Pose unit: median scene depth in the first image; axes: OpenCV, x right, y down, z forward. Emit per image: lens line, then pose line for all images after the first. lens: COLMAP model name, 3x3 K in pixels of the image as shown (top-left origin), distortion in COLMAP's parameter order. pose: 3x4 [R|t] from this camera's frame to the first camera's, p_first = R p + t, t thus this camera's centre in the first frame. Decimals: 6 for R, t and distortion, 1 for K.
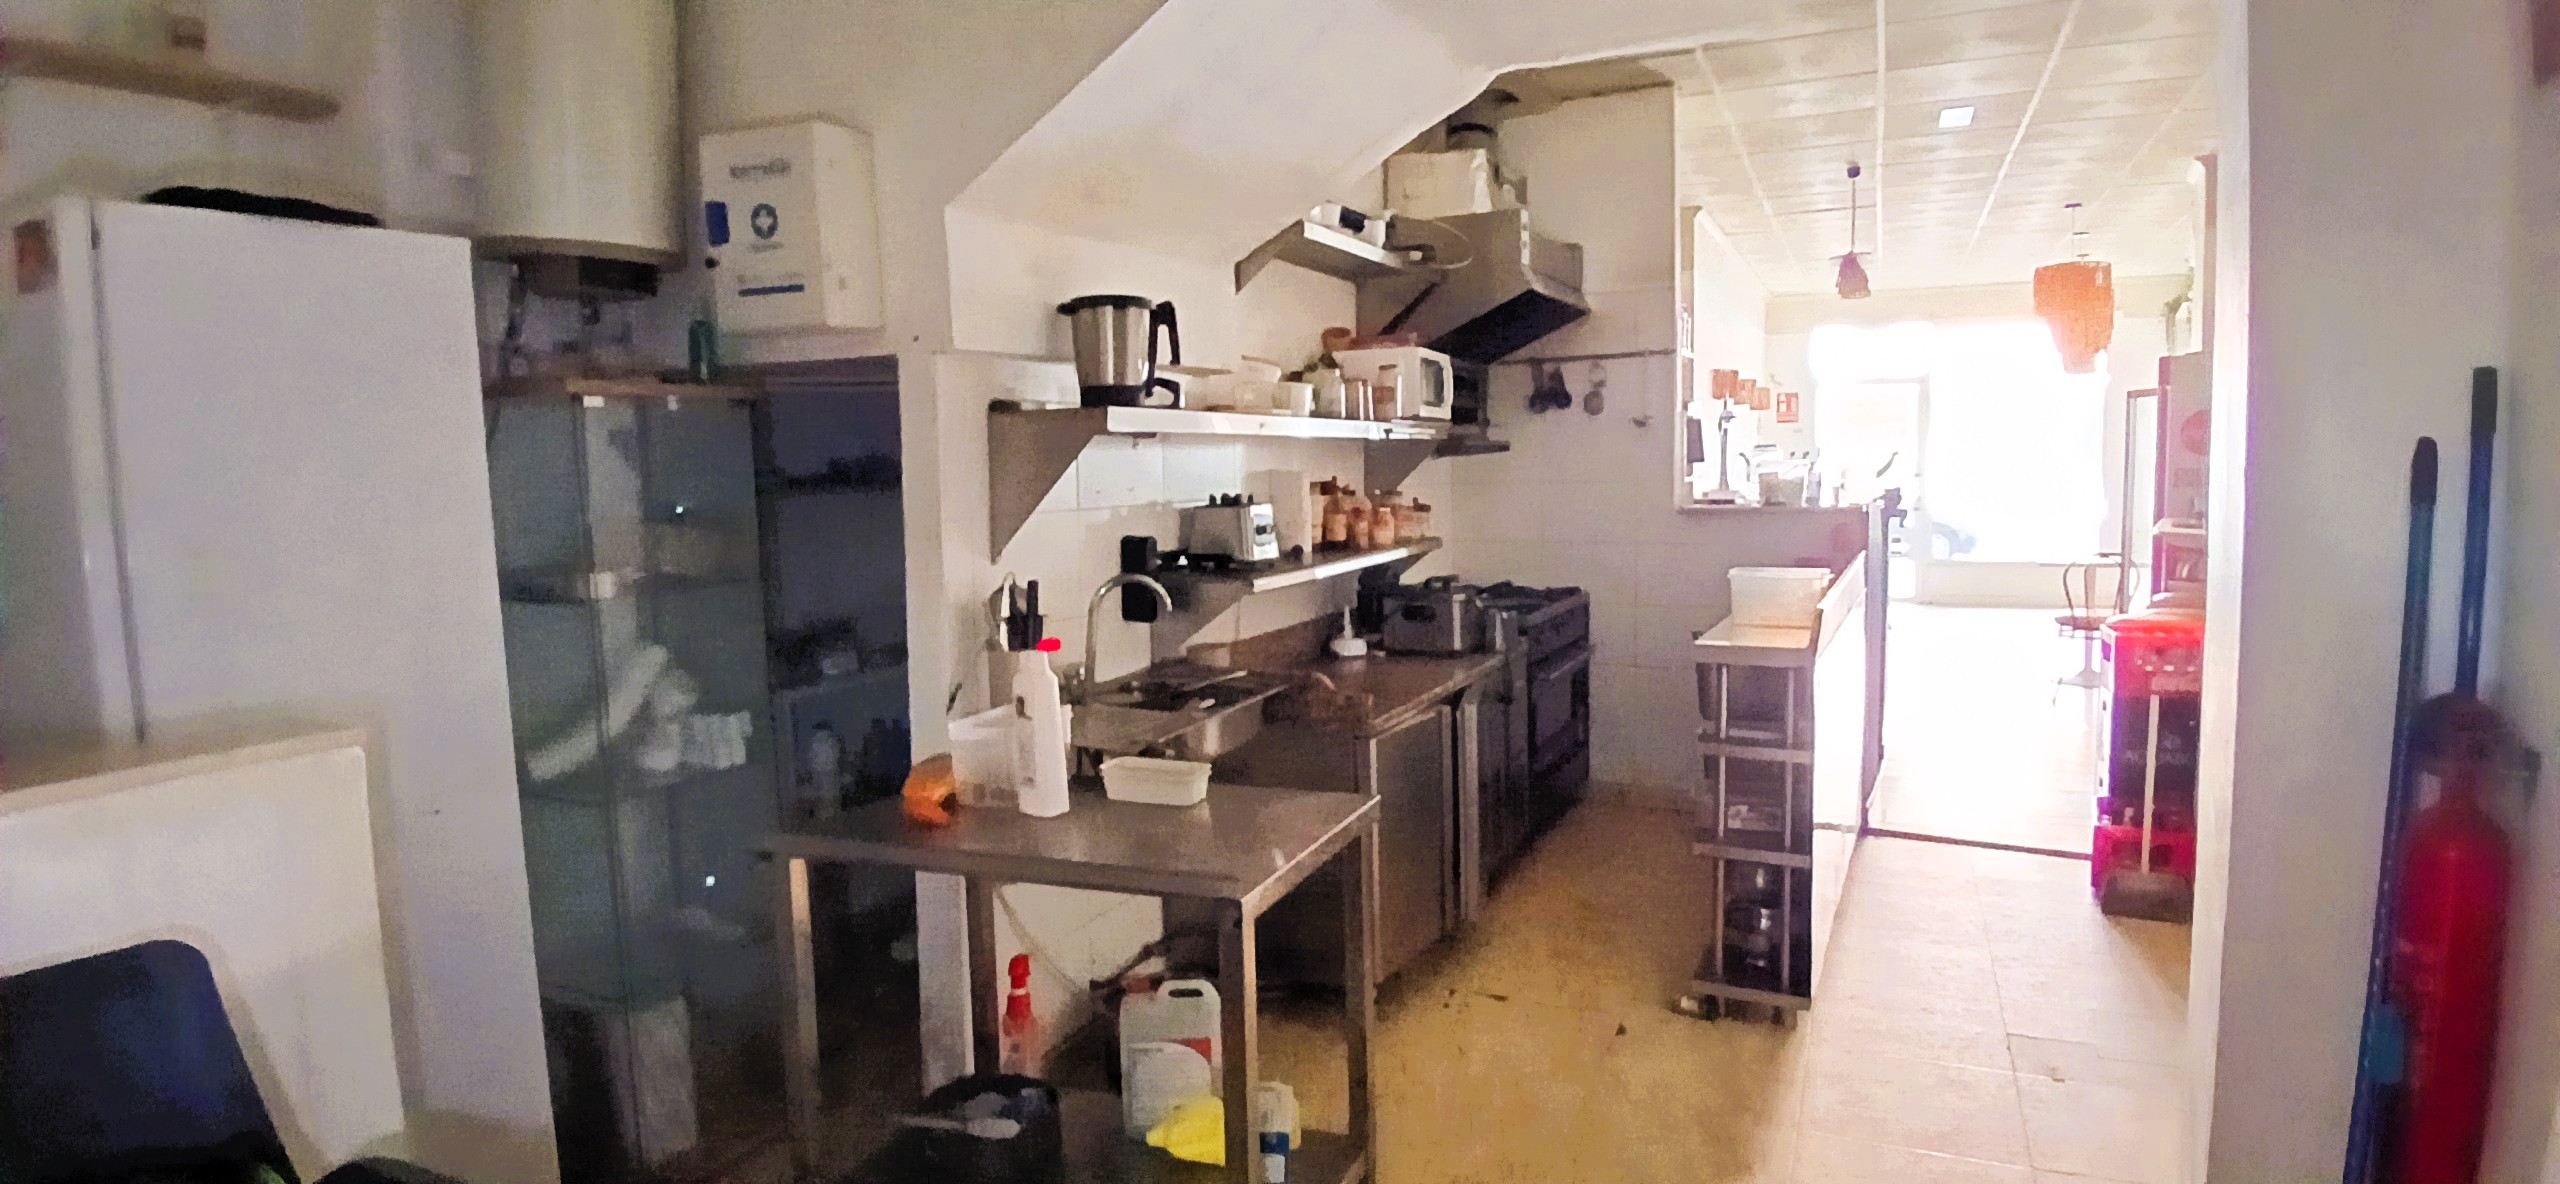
lens RADIAL K [[1359.4, 0, 1279.1], [0, 1359.4, 590.1], [0, 0, 1]] dist [-0.000793, -0.000999]
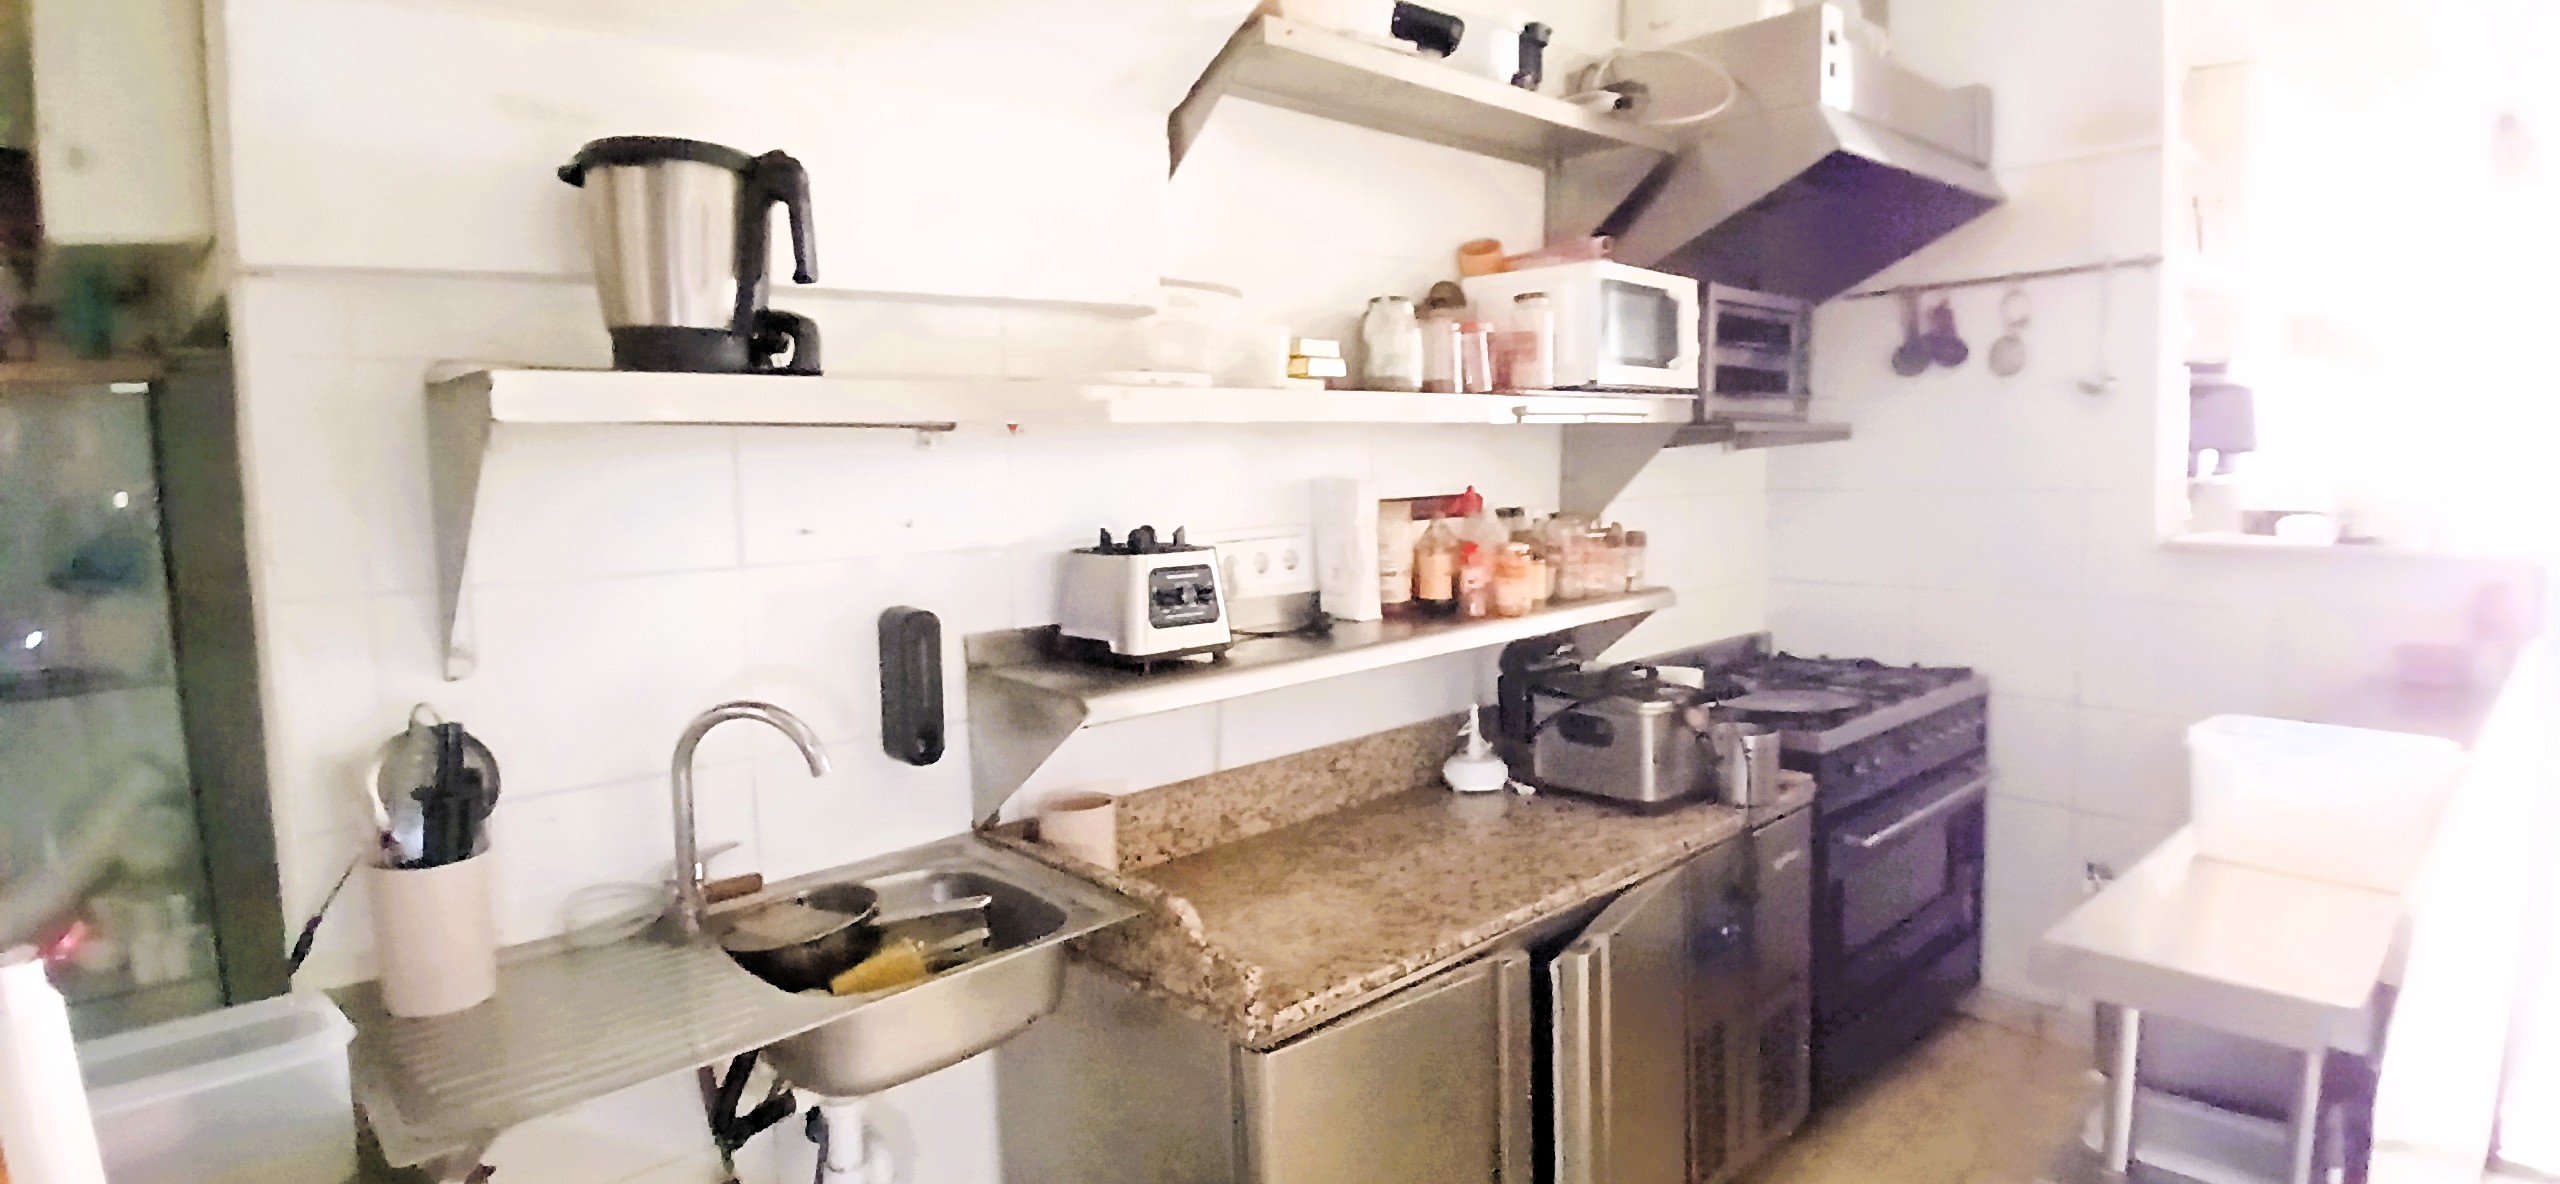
lens RADIAL K [[1359.4, 0, 1286.2], [0, 1359.4, 584.6], [0, 0, 1]] dist [-0.000793, -0.000999]
pose [[0.937031, 0.030718, -0.347892, 0.177449], [-0.027305, 0.999519, 0.014711, -0.047347], [0.348177, -0.004286, 0.937419, 0.411334]]
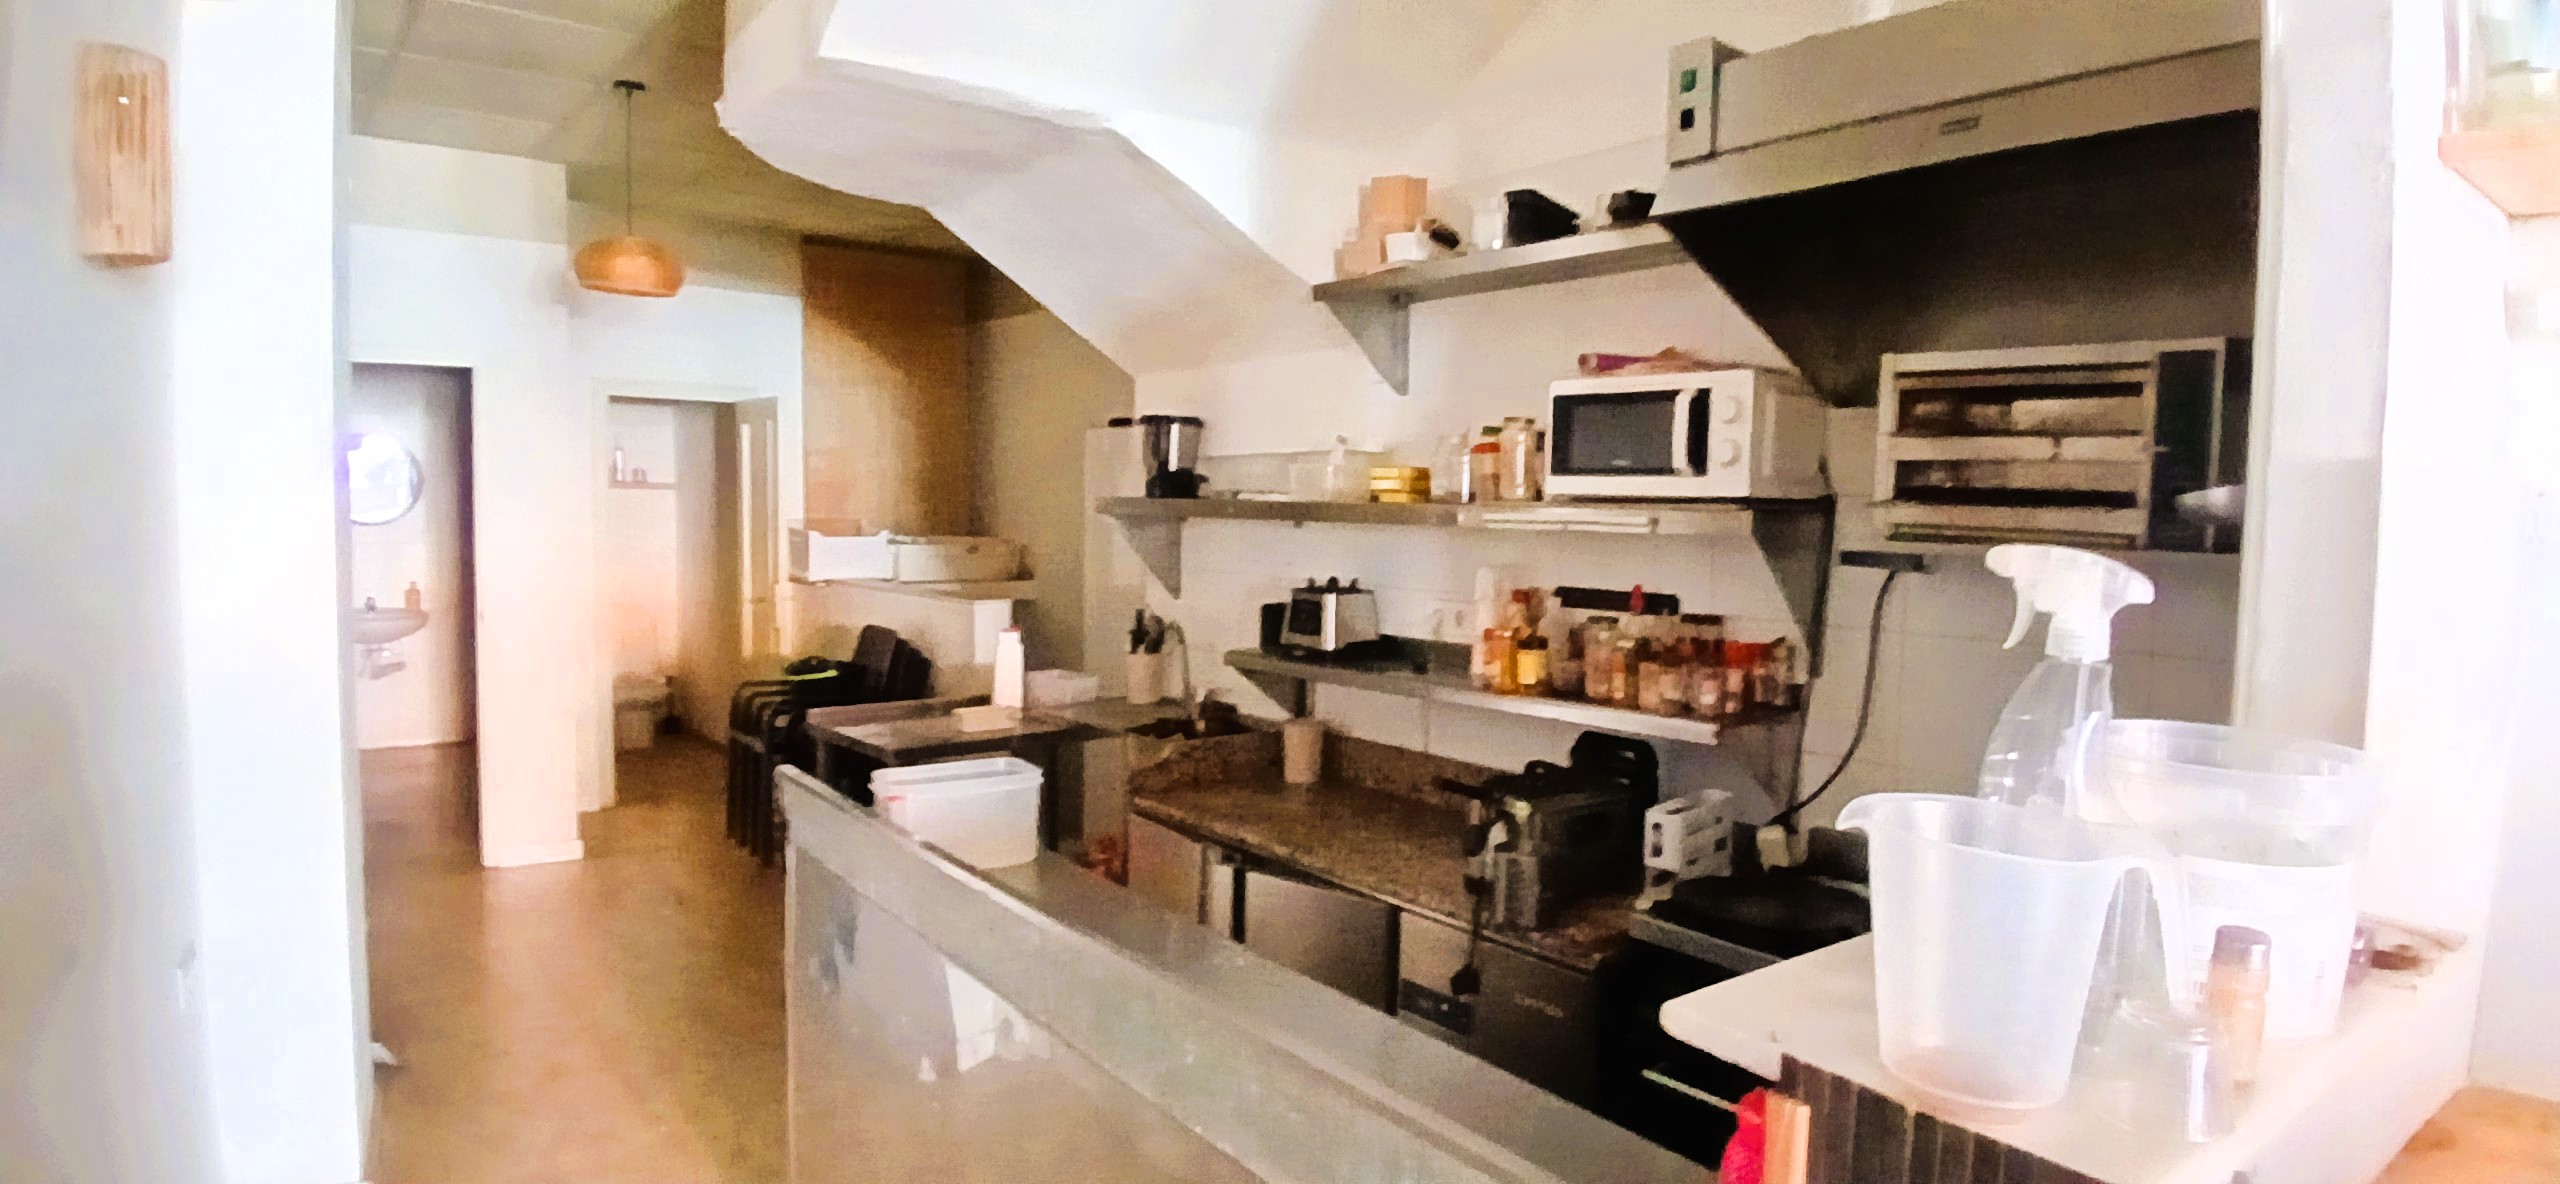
lens RADIAL K [[1359.4, 0, 1274.2], [0, 1359.4, 589.8], [0, 0, 1]] dist [-0.000793, -0.000999]
pose [[-0.466716, 0.067474, -0.881830, 0.683238], [-0.096676, 0.987218, 0.126704, -0.146671], [0.879107, 0.144386, -0.454228, 1.150275]]
